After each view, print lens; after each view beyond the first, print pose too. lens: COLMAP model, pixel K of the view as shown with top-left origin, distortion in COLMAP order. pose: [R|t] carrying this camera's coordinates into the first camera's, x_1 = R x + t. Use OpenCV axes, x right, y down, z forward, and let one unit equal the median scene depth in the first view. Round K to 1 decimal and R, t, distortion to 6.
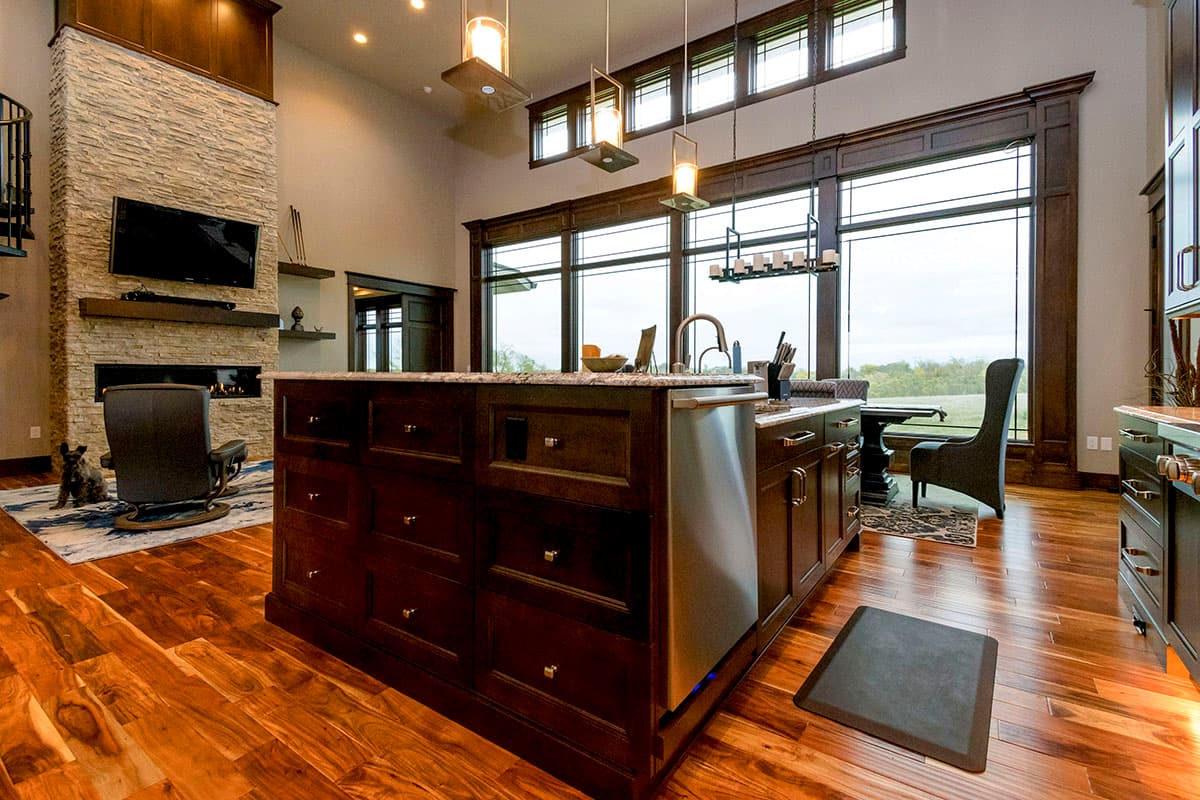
lens RADIAL K [[534.5, 0, 603.5], [0, 534.5, 375.5], [0, 0, 1]] dist [0.074892, -0.037560]
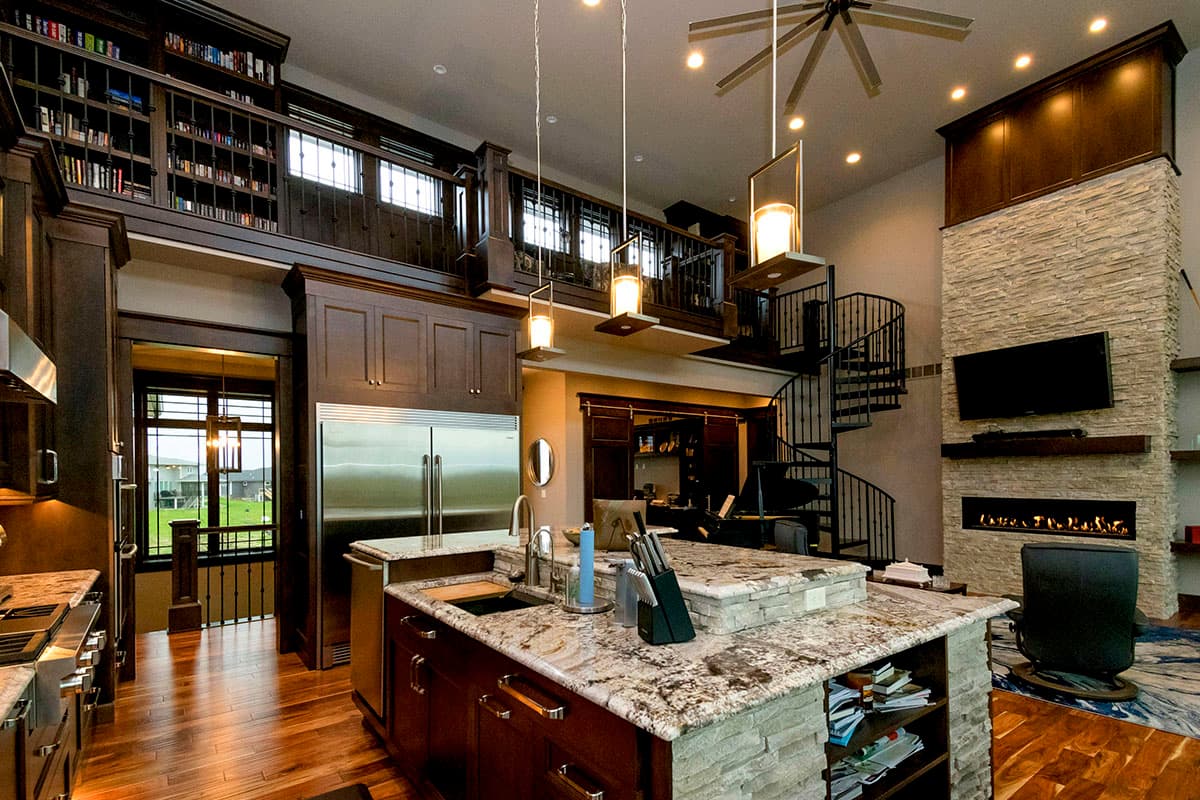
lens RADIAL K [[555.0, 0, 593.2], [0, 555.0, 480.1], [0, 0, 1]] dist [0.043921, -0.021318]
pose [[-0.320906, 0.007273, -0.947083, 0.452353], [0.000021, 0.999971, 0.007672, -0.061950], [0.947111, 0.002443, -0.320897, 0.594629]]
